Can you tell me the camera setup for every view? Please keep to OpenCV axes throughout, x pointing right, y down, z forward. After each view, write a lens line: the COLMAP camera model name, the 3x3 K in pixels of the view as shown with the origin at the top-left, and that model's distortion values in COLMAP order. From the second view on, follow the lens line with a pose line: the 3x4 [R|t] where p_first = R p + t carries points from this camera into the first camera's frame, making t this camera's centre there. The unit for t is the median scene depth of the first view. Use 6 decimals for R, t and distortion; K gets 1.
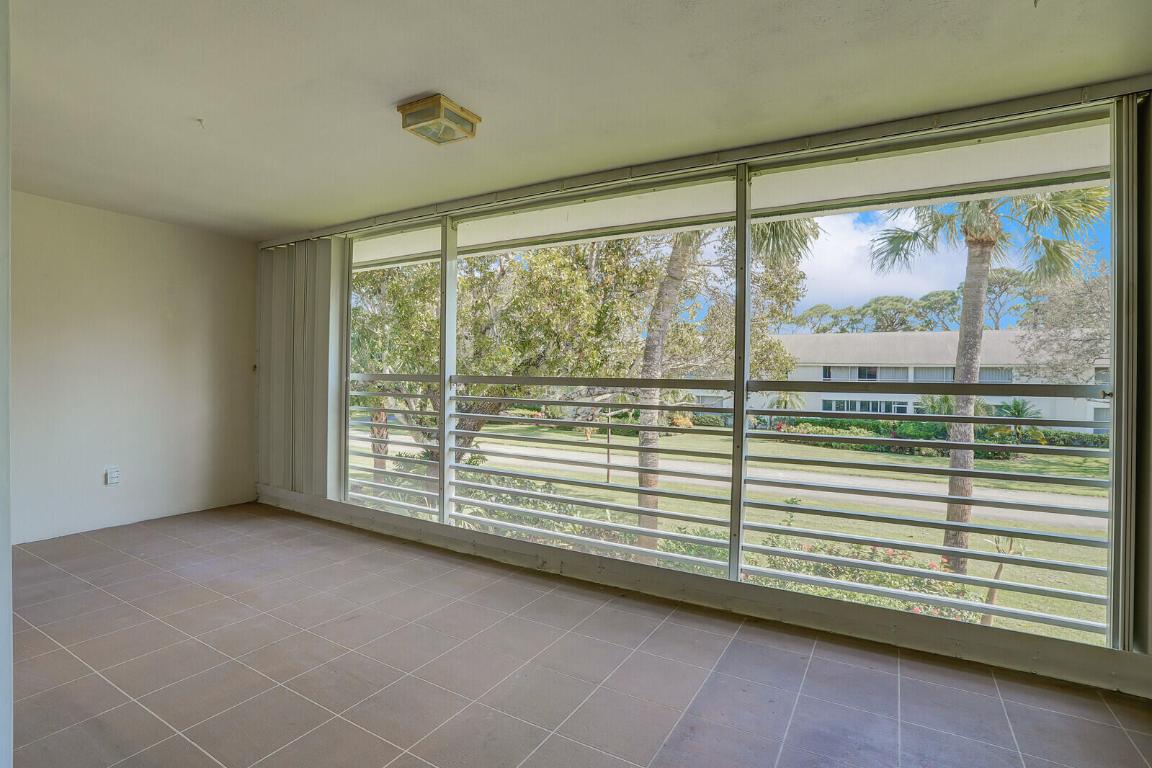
lens RADIAL K [[558.3, 0, 603.0], [0, 558.3, 382.0], [0, 0, 1]] dist [0.000725, 0.000142]
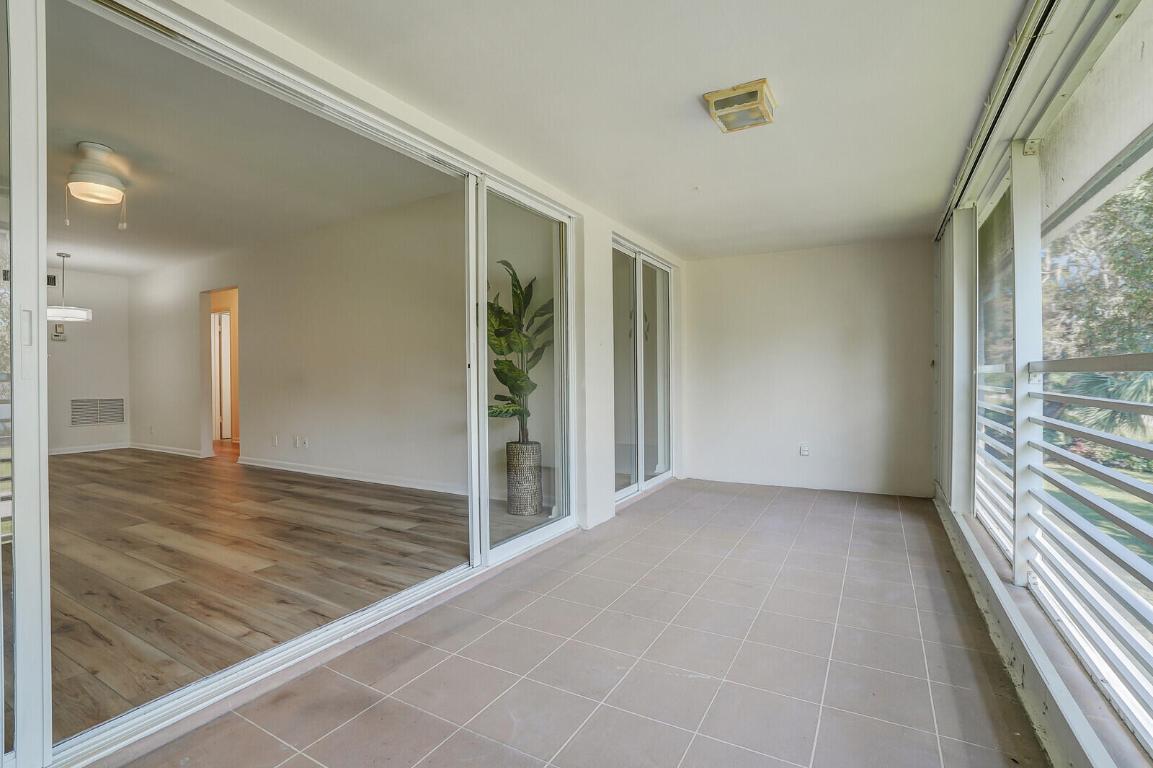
lens RADIAL K [[558.8, 0, 603.6], [0, 558.8, 382.0], [0, 0, 1]] dist [0.000725, 0.000142]
pose [[0.025141, -0.014533, -0.999578, 0.462007], [0.009192, 0.999855, -0.014306, 0.020436], [0.999642, -0.008829, 0.025271, 0.488077]]
